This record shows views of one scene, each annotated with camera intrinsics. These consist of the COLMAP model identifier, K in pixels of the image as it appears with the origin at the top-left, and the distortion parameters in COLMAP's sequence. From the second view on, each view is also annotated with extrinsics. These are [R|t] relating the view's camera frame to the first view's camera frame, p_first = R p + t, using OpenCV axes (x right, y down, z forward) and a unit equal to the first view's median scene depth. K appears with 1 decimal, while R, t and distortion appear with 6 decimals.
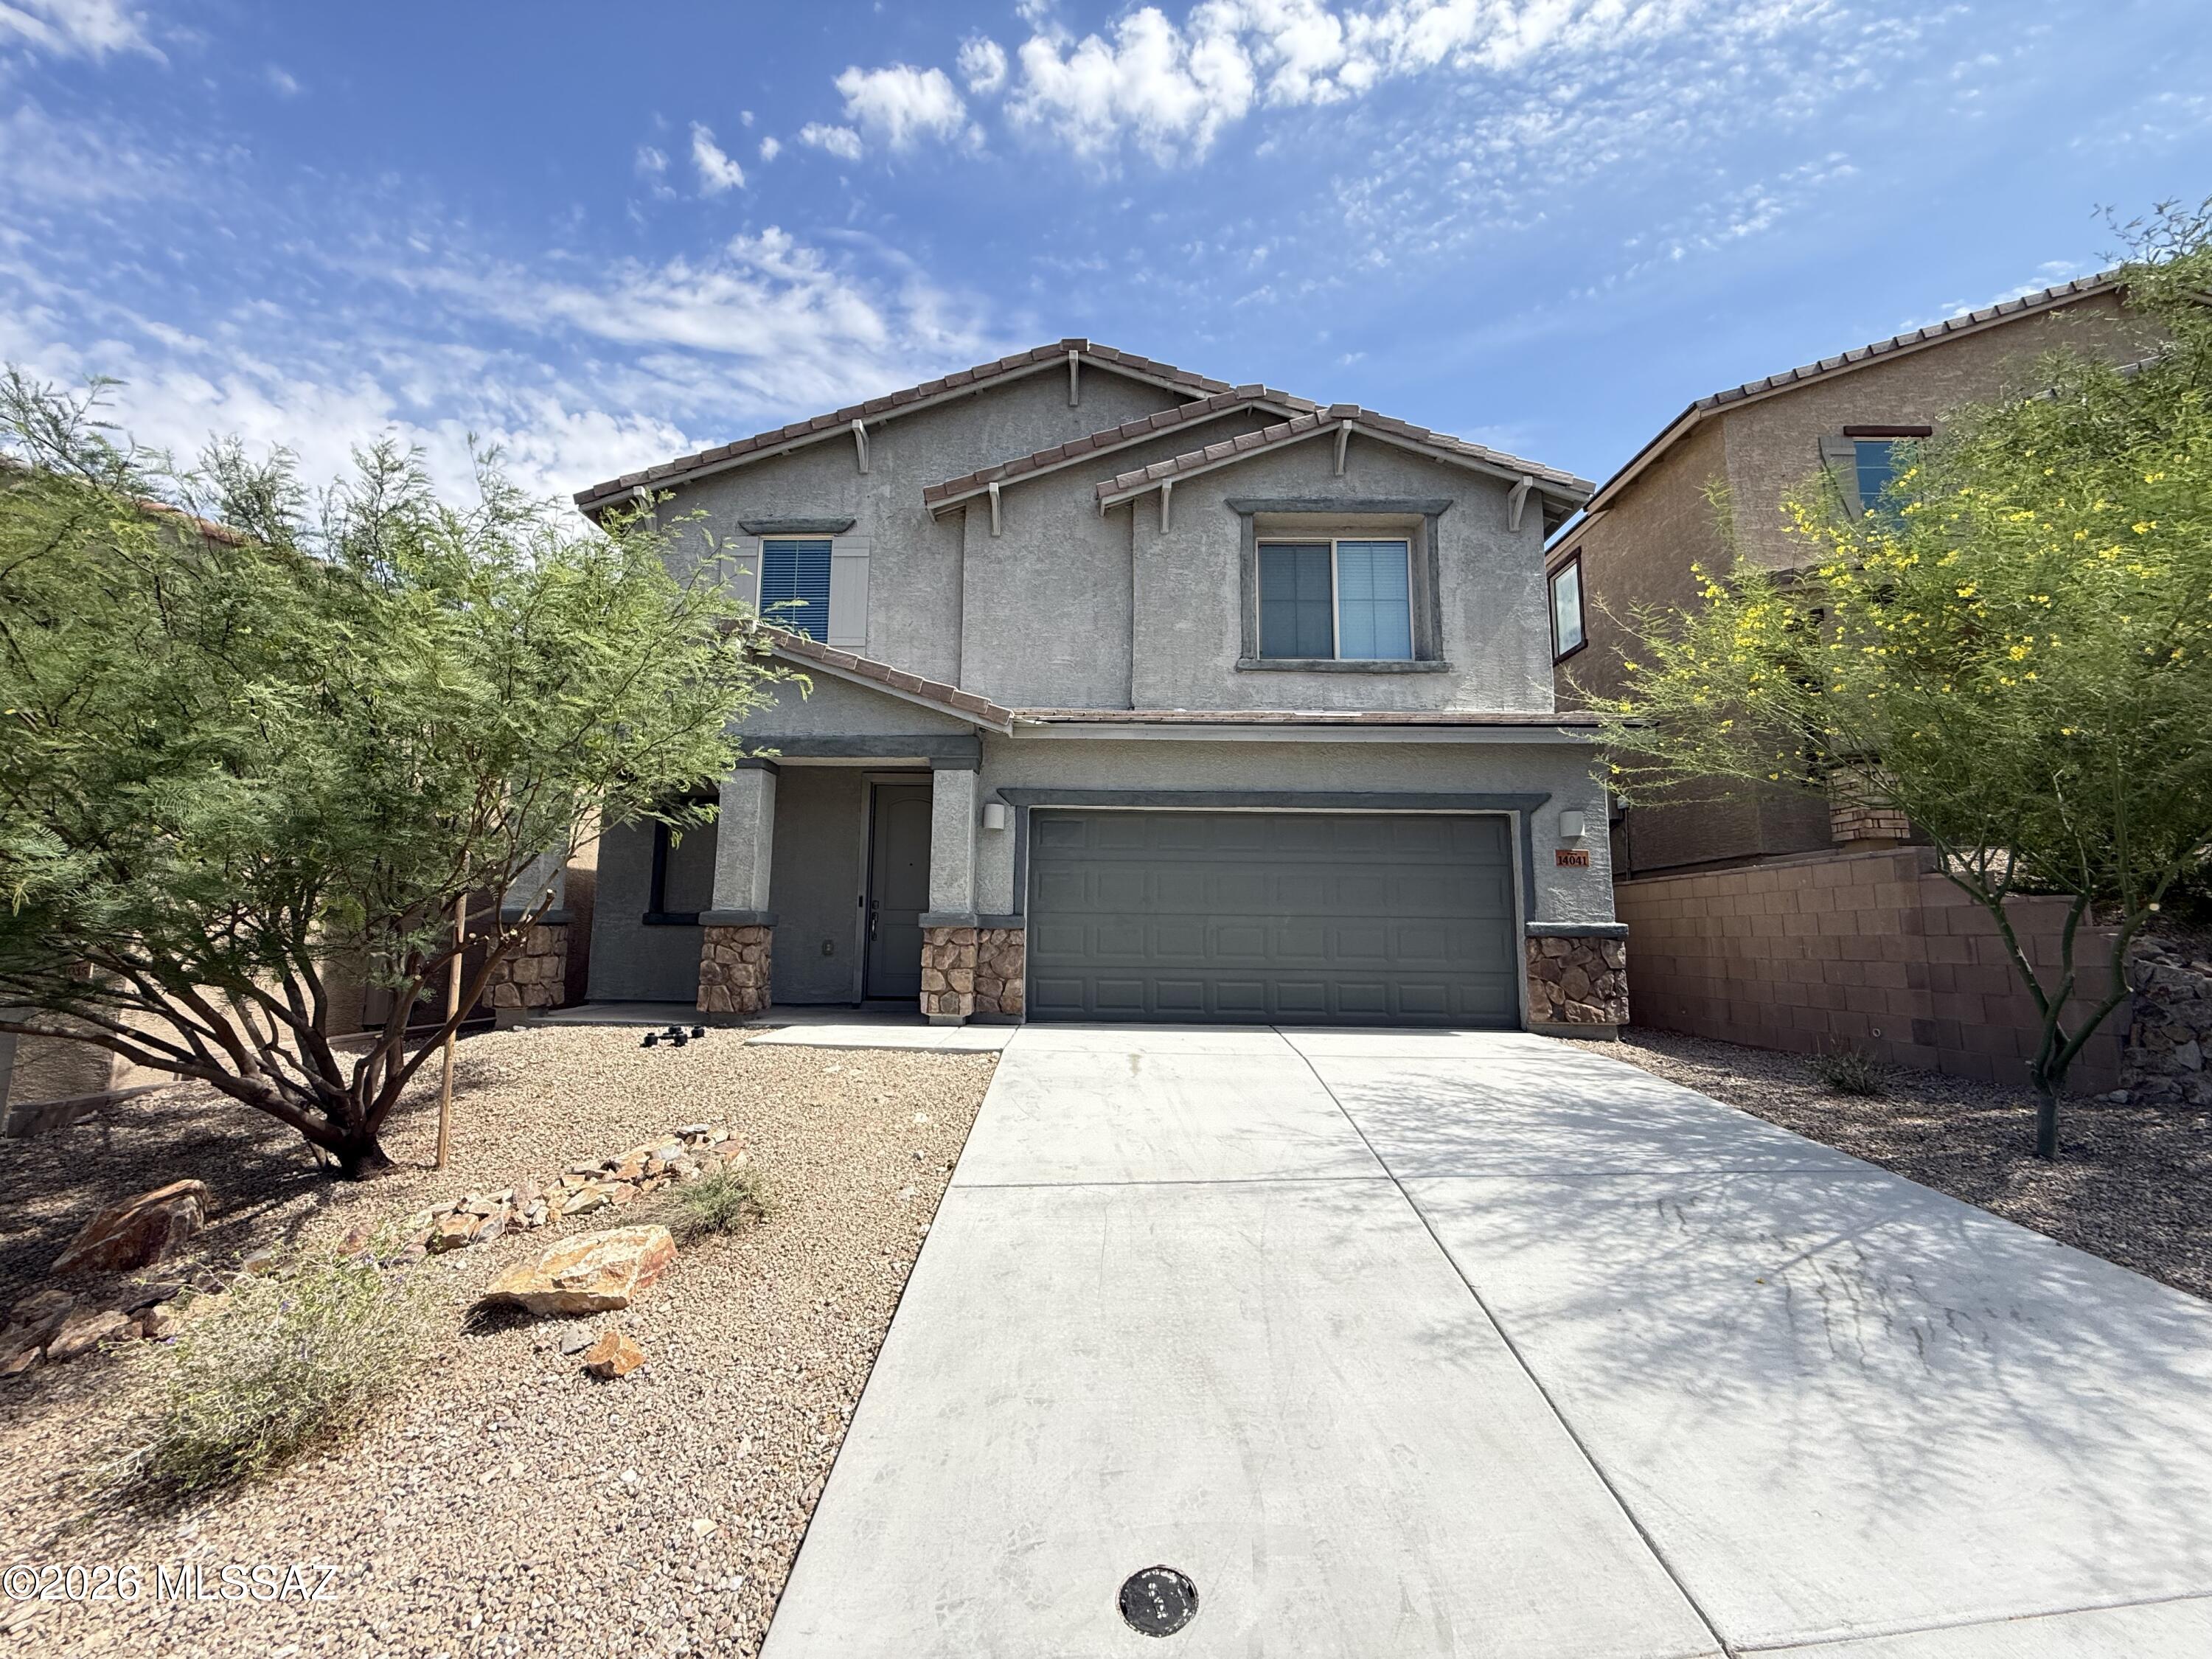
lens RADIAL K [[884.7, 0, 1099.4], [0, 884.7, 831.6], [0, 0, 1]] dist [0.002233, 0.000252]
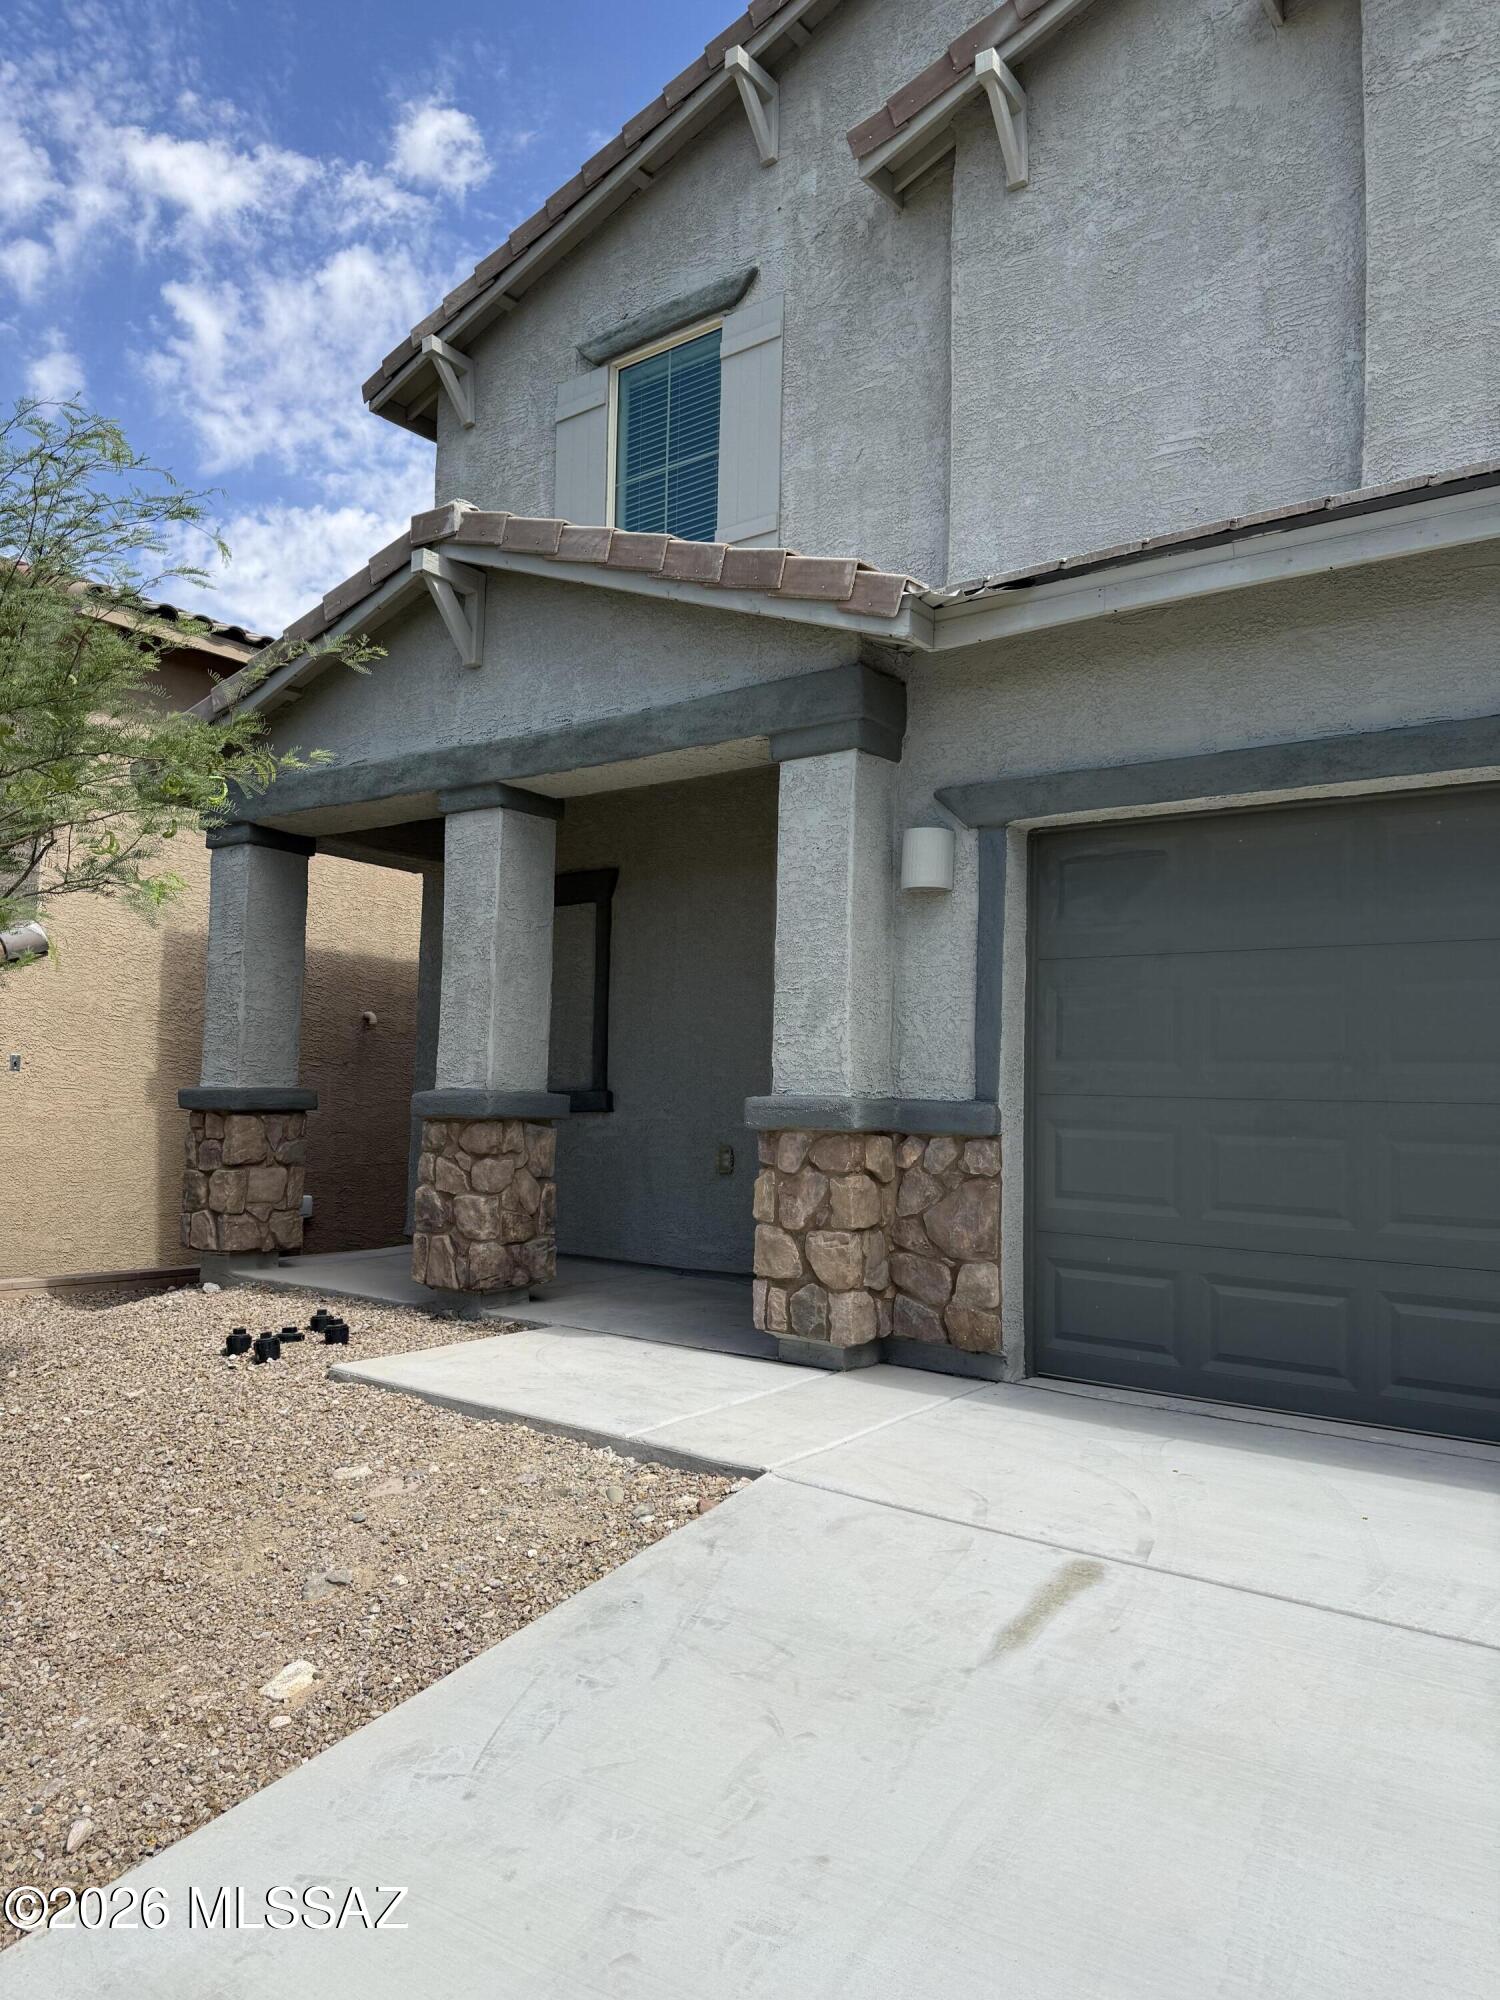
lens RADIAL K [[1403.5, 0, 750.0], [0, 1403.5, 1000.0], [0, 0, 1]] dist [0.121702, -0.182802]
pose [[0.795915, -0.036776, -0.604290, 0.210136], [0.062536, 0.997808, 0.021642, 0.029646], [0.602170, -0.055015, 0.796470, 0.441177]]
